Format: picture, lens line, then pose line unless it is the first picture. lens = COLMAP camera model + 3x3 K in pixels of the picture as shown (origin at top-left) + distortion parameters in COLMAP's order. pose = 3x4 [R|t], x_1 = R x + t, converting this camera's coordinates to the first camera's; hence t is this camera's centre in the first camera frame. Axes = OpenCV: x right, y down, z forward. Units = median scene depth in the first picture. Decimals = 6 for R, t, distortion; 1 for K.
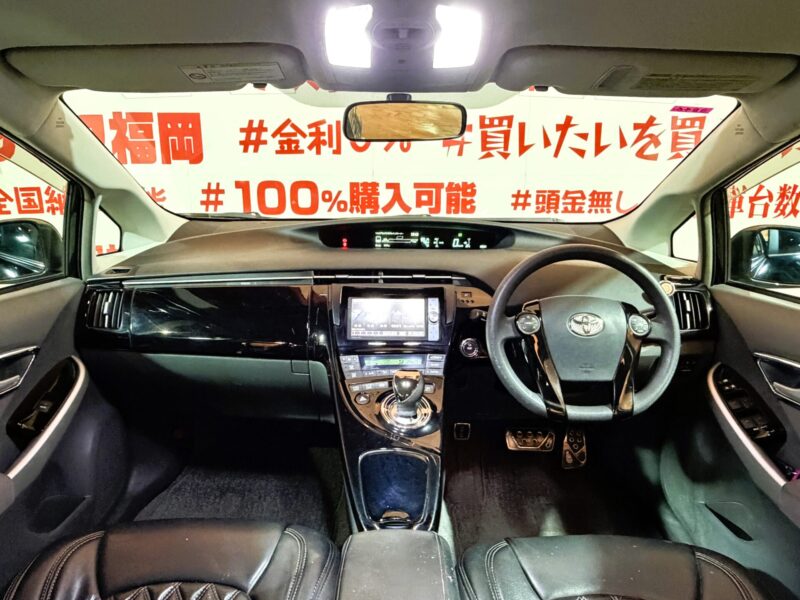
lens RADIAL K [[527.6, 0, 400.0], [0, 527.6, 300.0], [0, 0, 1]] dist [0.002758, 0.000089]
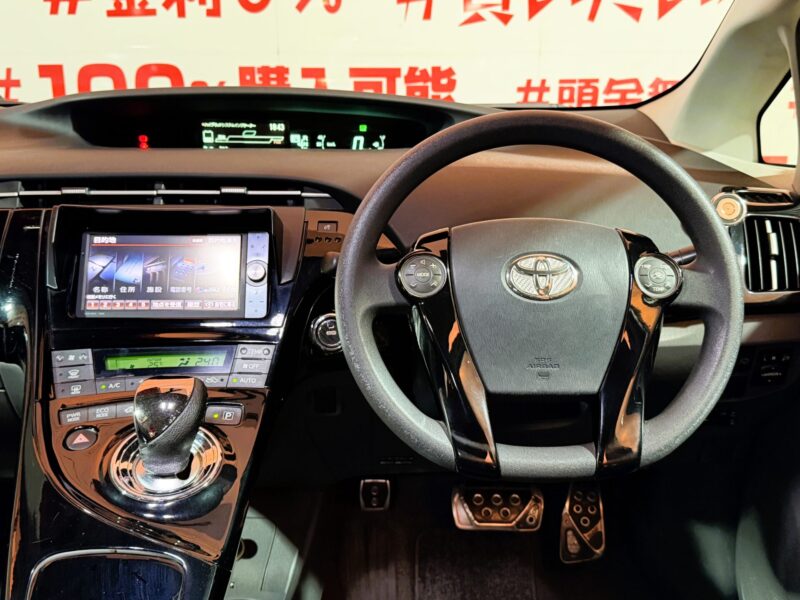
lens RADIAL K [[814.4, 0, 404.4], [0, 814.4, 303.1], [0, 0, 1]] dist [0.202216, -0.439000]
pose [[0.999766, -0.009389, 0.019480, 0.068094], [0.008927, 0.999681, 0.023632, 0.016718], [-0.019695, -0.023453, 0.999531, 0.082973]]
